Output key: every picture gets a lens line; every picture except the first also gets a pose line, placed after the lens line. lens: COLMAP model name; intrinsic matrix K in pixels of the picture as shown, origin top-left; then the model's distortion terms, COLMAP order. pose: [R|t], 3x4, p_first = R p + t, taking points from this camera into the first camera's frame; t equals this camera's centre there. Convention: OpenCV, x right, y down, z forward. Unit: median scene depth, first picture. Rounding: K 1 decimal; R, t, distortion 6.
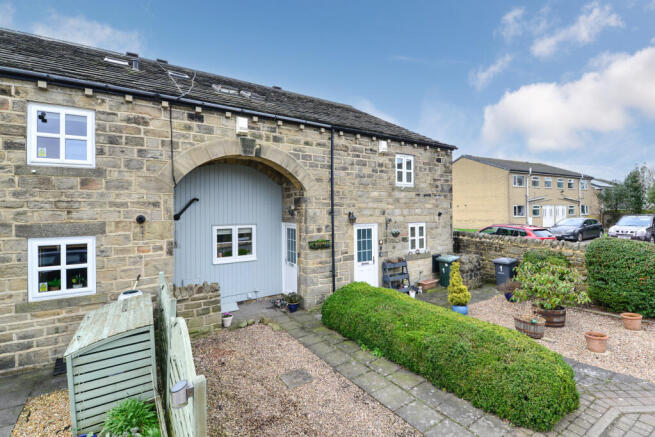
lens RADIAL K [[281.8, 0, 320.4], [0, 281.8, 212.1], [0, 0, 1]] dist [-0.017045, -0.003304]
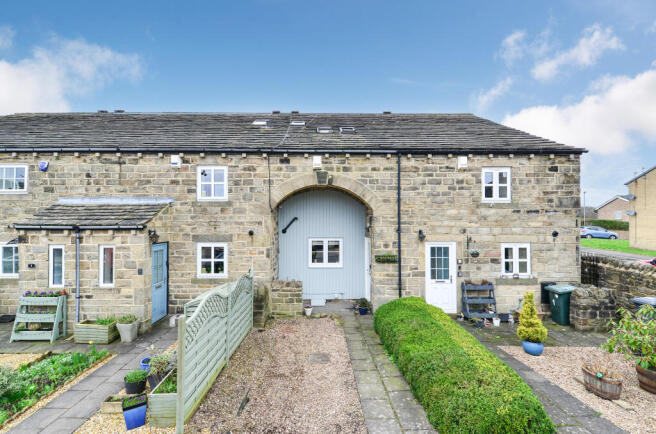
lens RADIAL K [[282.2, 0, 334.2], [0, 282.2, 221.4], [0, 0, 1]] dist [-0.017045, -0.003304]
pose [[0.851623, 0.010012, -0.524060, 0.428143], [-0.010645, 0.999942, 0.001805, -0.034468], [0.524047, 0.004041, 0.851680, -0.057810]]
